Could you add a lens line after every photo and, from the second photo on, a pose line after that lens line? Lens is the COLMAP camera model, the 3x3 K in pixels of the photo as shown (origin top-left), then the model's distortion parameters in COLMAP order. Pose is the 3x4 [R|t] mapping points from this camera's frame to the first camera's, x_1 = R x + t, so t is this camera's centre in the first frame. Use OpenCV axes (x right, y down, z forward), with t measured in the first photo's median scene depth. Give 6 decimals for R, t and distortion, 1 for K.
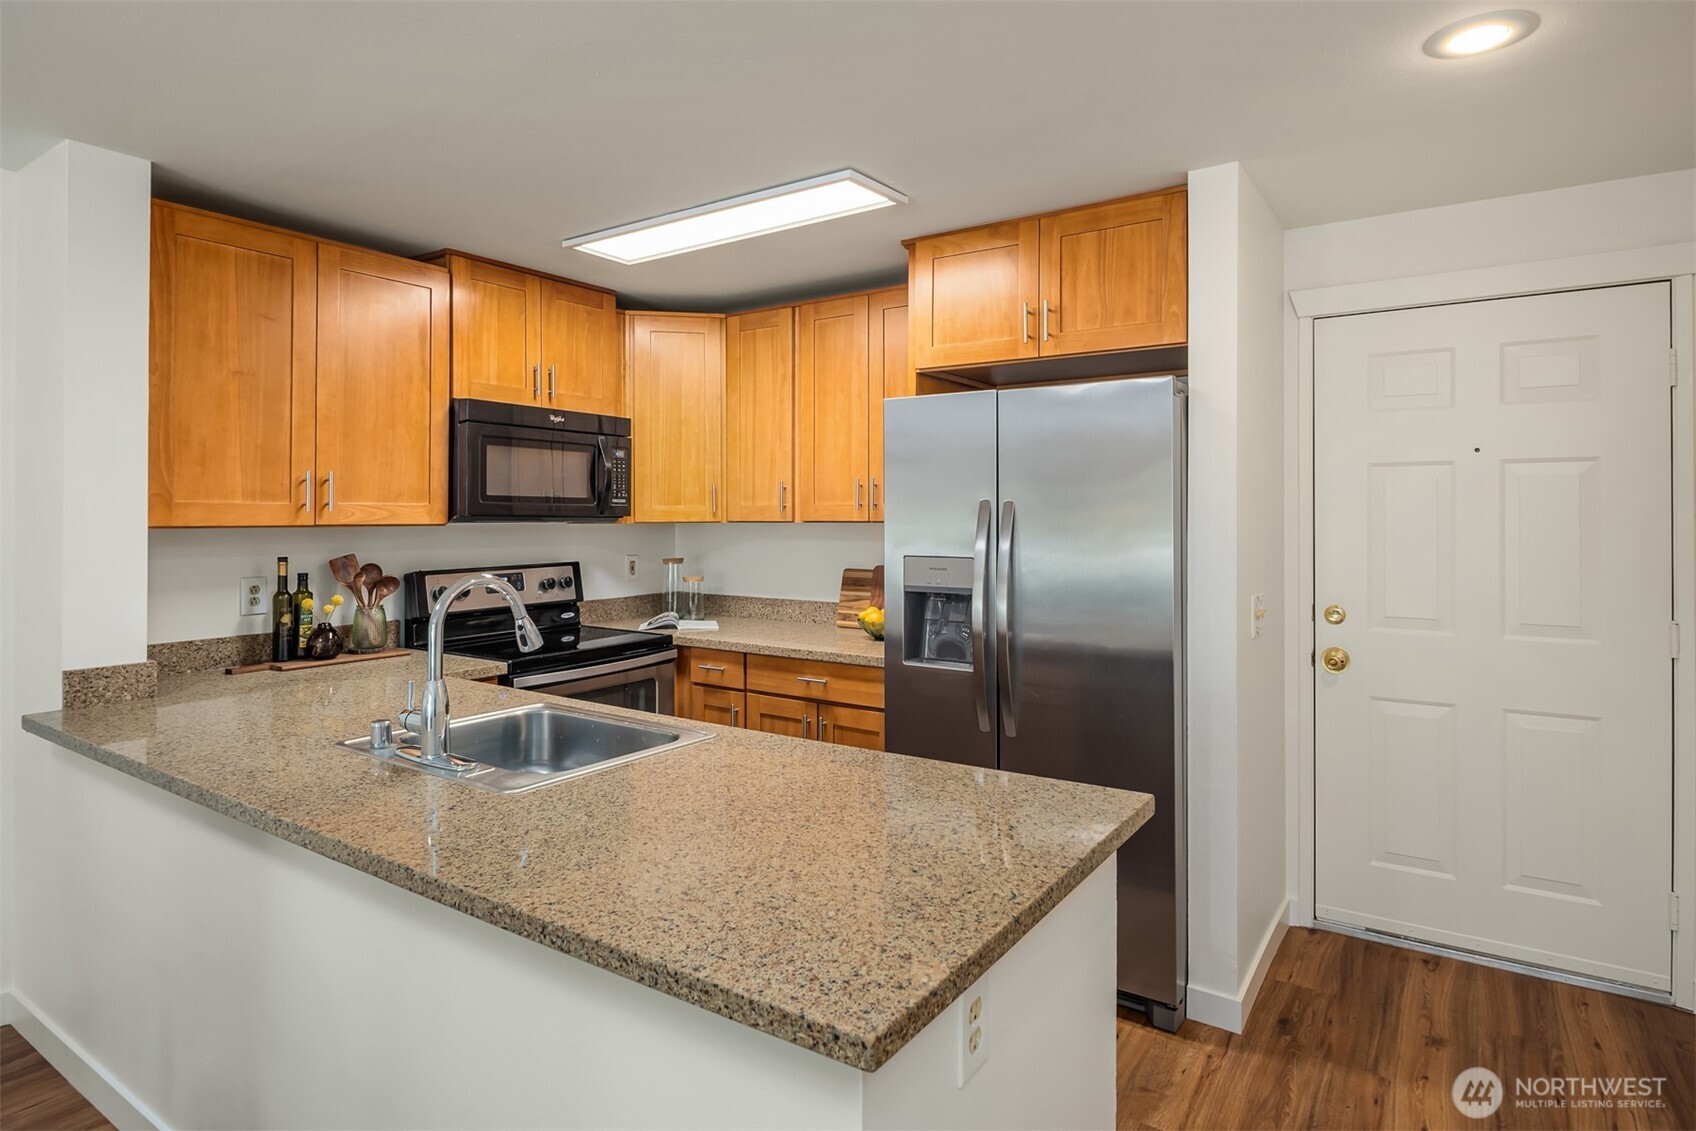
lens RADIAL K [[920.0, 0, 848.4], [0, 920.0, 514.7], [0, 0, 1]] dist [0.000723, 0.000228]
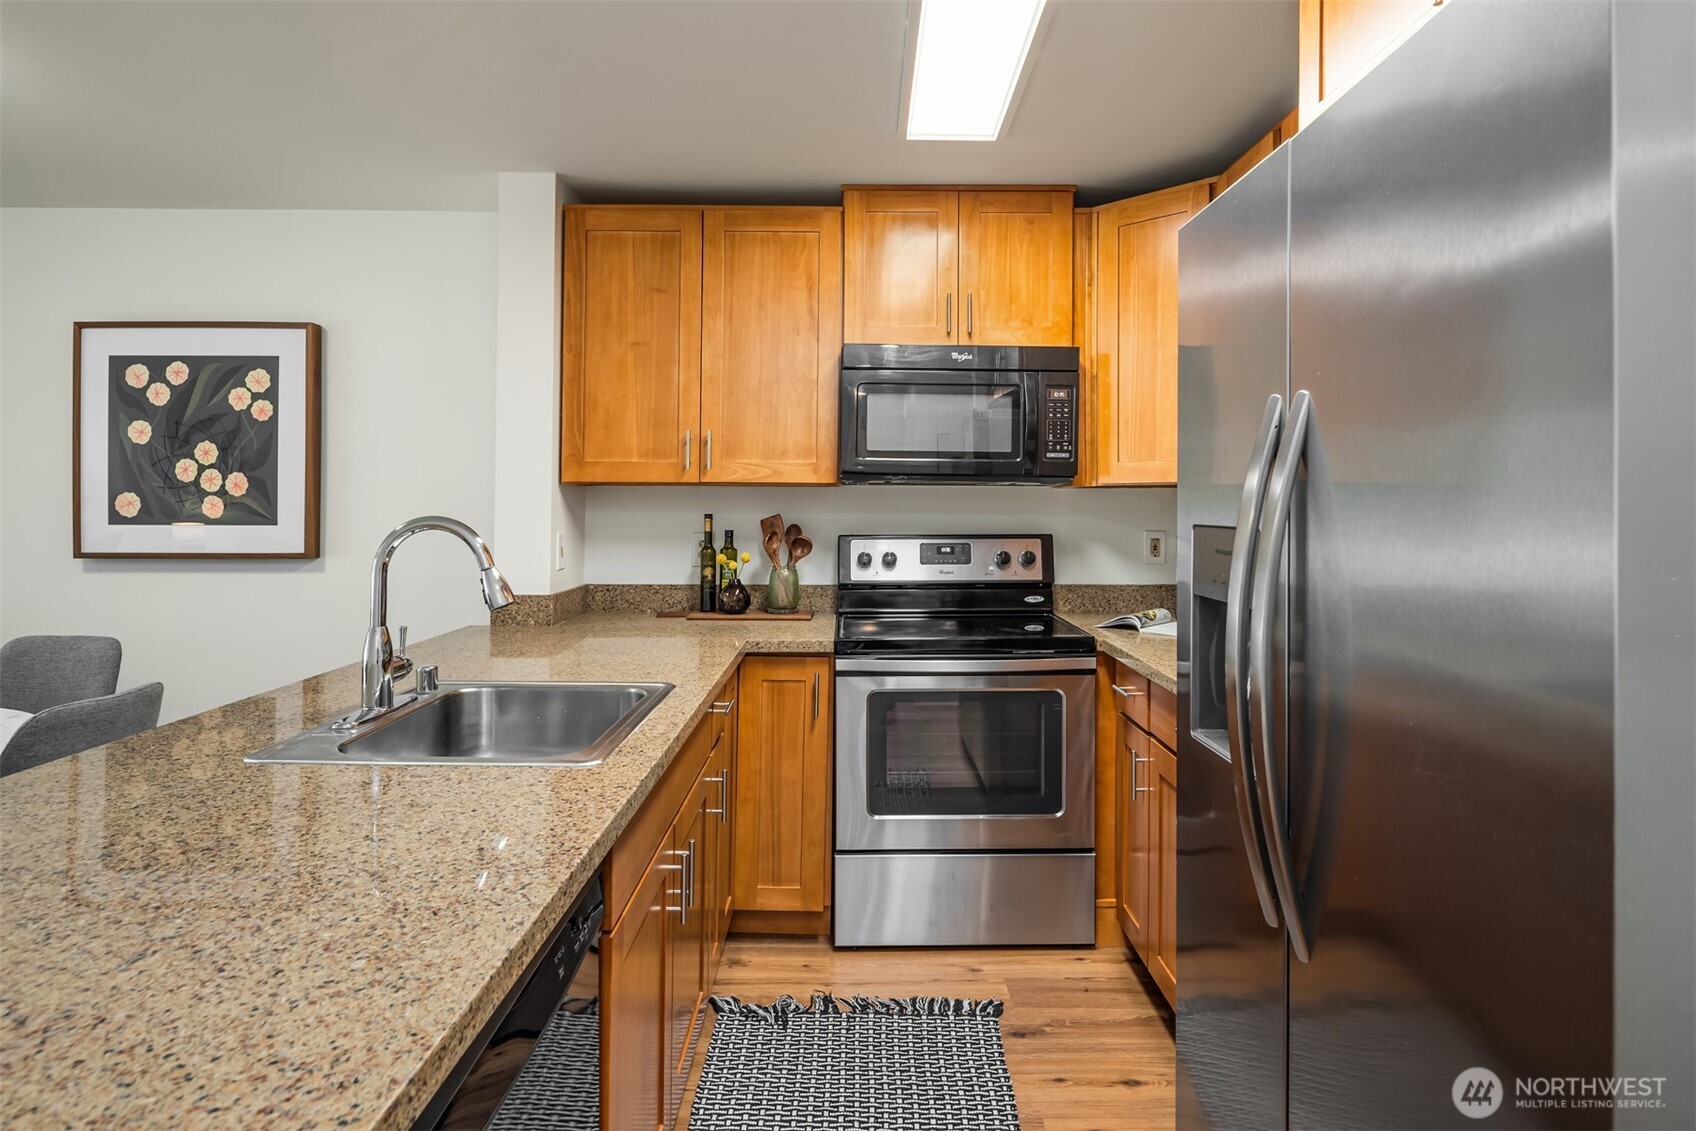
lens RADIAL K [[916.1, 0, 856.6], [0, 916.1, 501.4], [0, 0, 1]] dist [-0.002104, -0.001279]
pose [[0.571553, 0.000653, -0.820565, 0.353678], [-0.004692, 0.999986, -0.002472, 0.032777], [0.820552, 0.005263, 0.571548, 0.527729]]
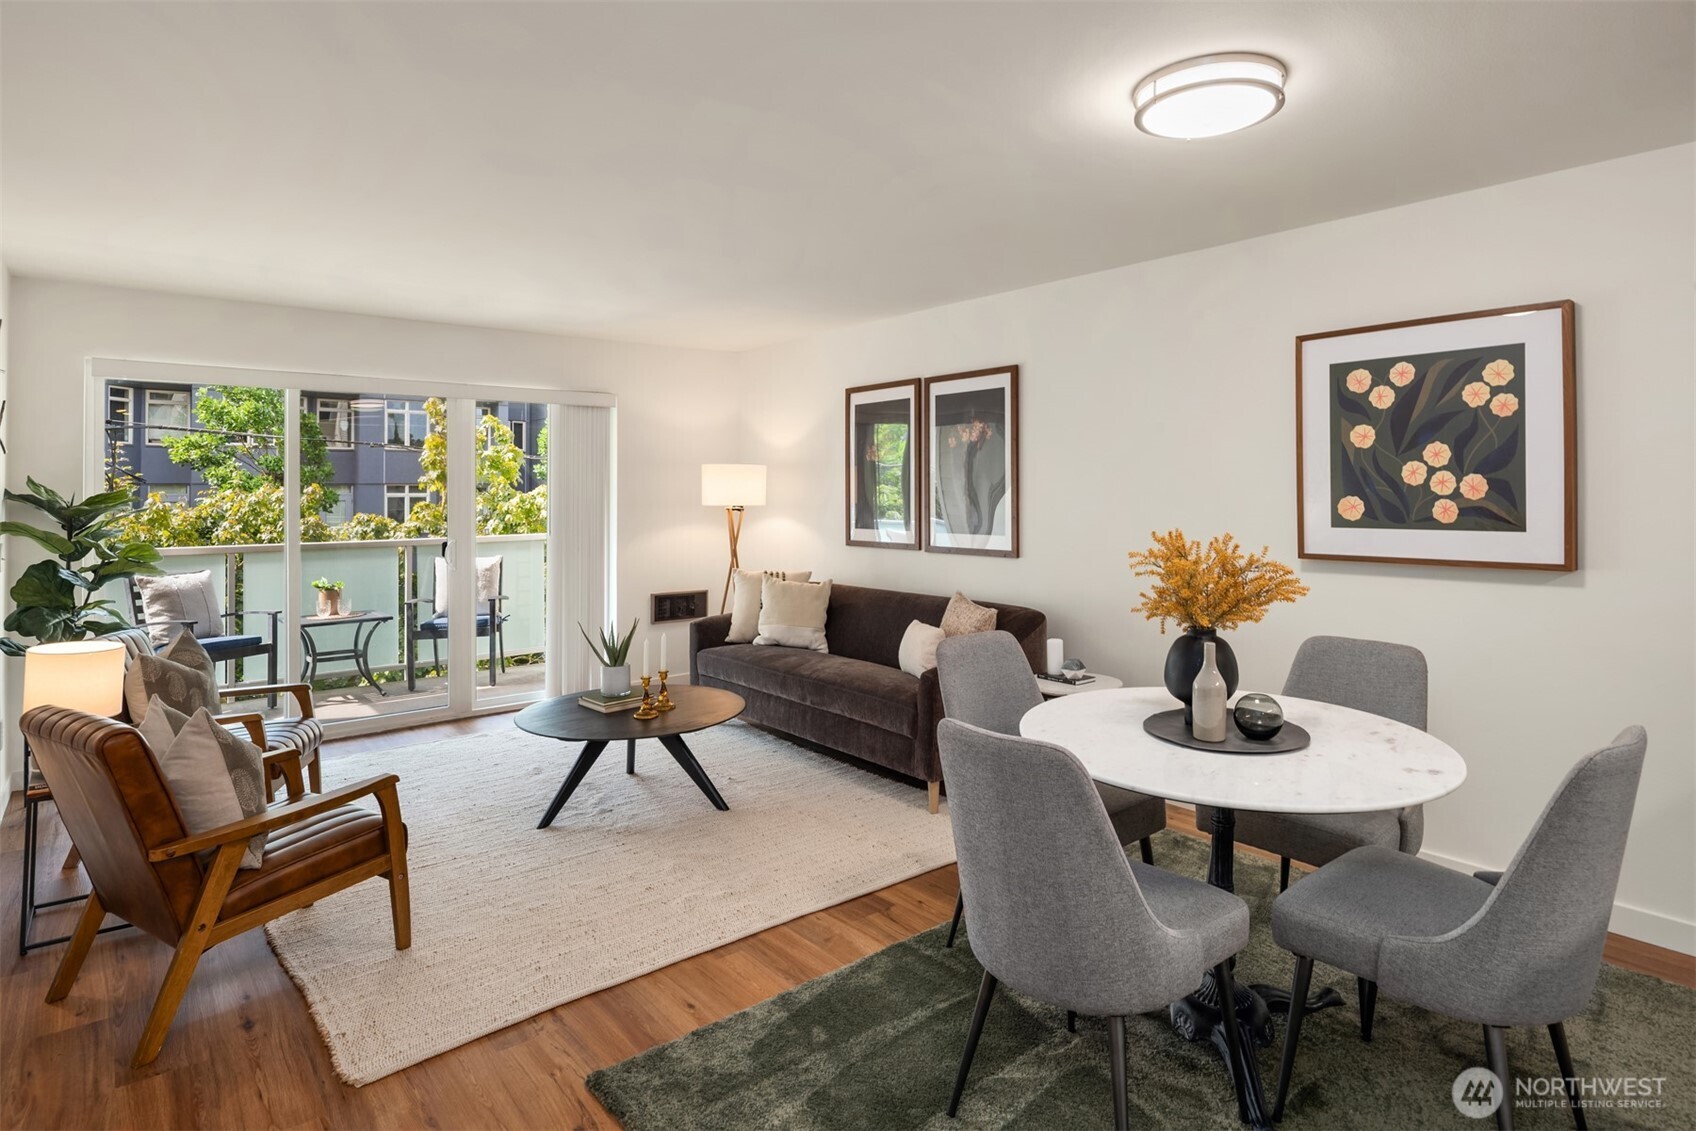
lens RADIAL K [[923.5, 0, 848.1], [0, 923.5, 478.0], [0, 0, 1]] dist [-0.007239, -0.002013]
pose [[-0.285349, -0.013008, -0.958335, 0.209456], [0.006645, 0.999857, -0.015550, 0.014807], [0.958401, -0.010805, -0.285221, 0.176042]]
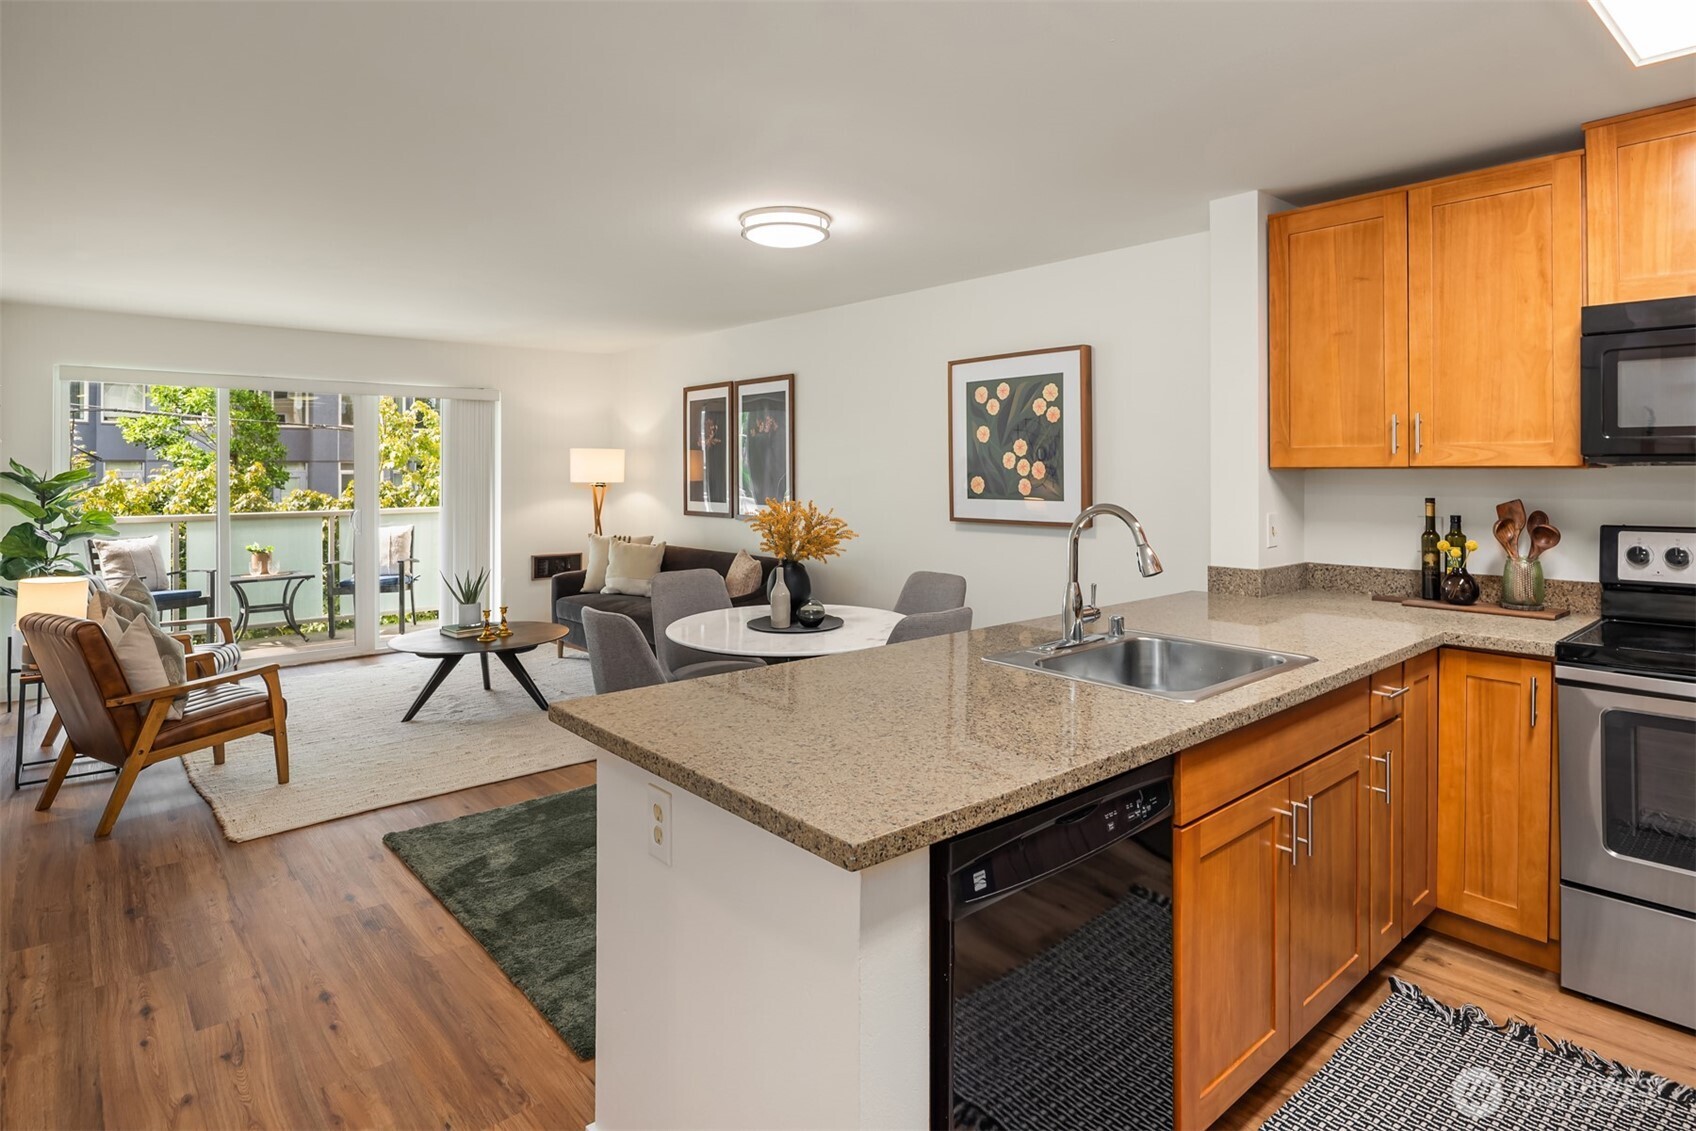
lens RADIAL K [[923.9, 0, 850.7], [0, 923.9, 462.4], [0, 0, 1]] dist [-0.006673, -0.001394]
pose [[-0.254896, -0.007333, -0.966941, 0.542830], [0.003808, 0.999956, -0.008588, 0.012348], [0.966961, -0.005871, -0.254857, 0.629848]]
